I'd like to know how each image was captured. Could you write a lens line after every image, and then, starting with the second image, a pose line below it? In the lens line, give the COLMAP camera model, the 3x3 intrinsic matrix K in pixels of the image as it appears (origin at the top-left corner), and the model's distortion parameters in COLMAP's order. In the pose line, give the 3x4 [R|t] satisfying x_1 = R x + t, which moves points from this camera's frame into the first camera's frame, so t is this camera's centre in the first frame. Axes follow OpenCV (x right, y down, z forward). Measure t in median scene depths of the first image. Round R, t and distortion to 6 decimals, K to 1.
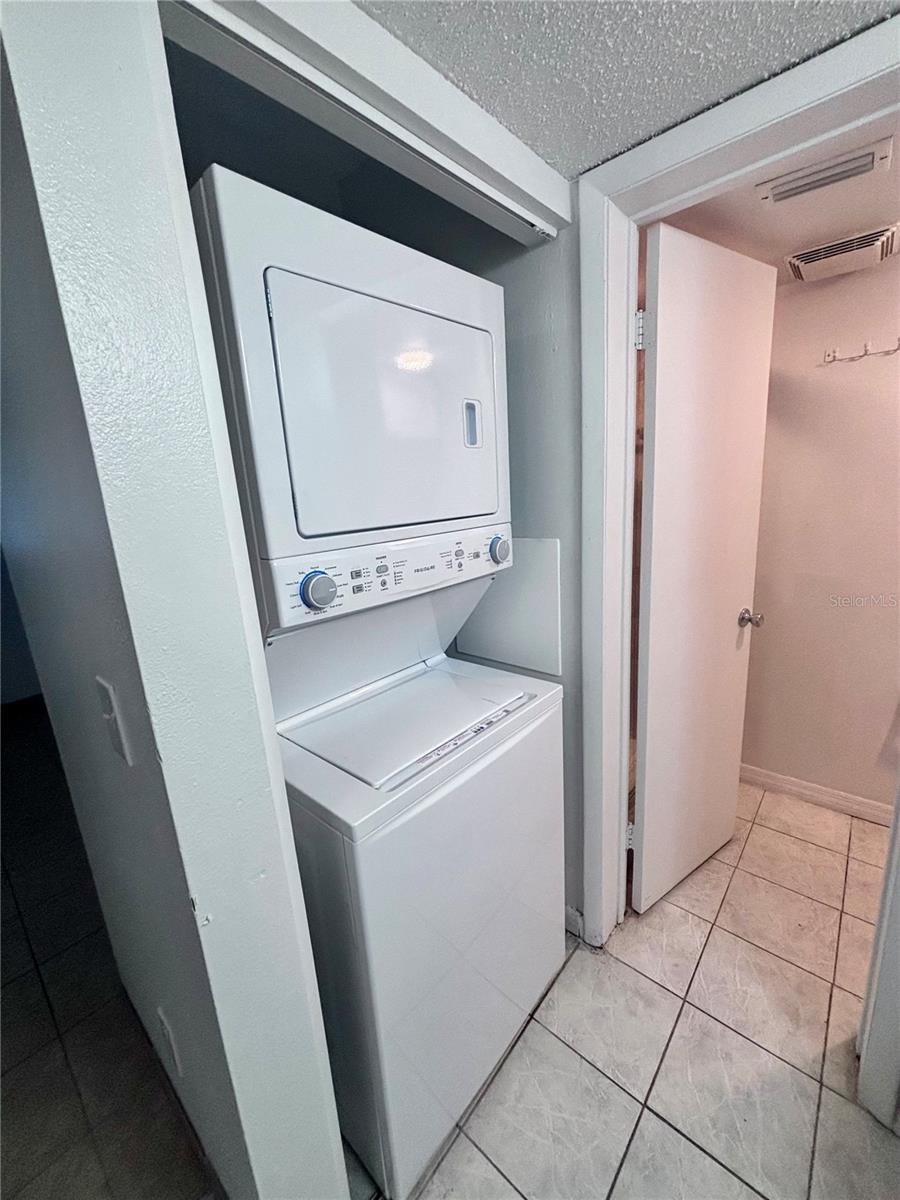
lens RADIAL K [[479.5, 0, 448.1], [0, 479.5, 596.9], [0, 0, 1]] dist [-0.000761, -0.000473]
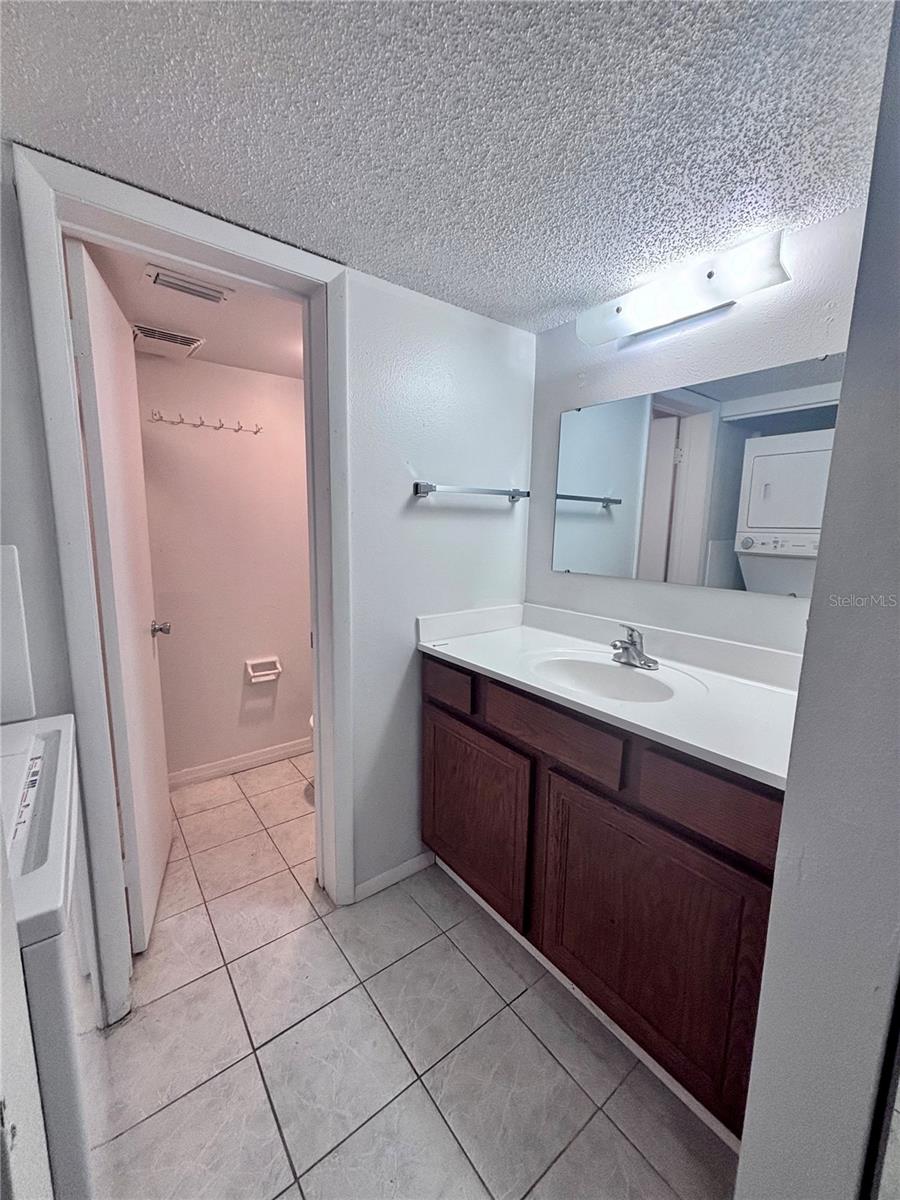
lens RADIAL K [[479.5, 0, 448.1], [0, 479.5, 596.9], [0, 0, 1]] dist [-0.000761, -0.000473]
pose [[0.187234, -0.076637, 0.979321, -0.392439], [0.188539, 0.981220, 0.040739, 0.062998], [-0.964052, 0.177012, 0.198167, 0.133745]]
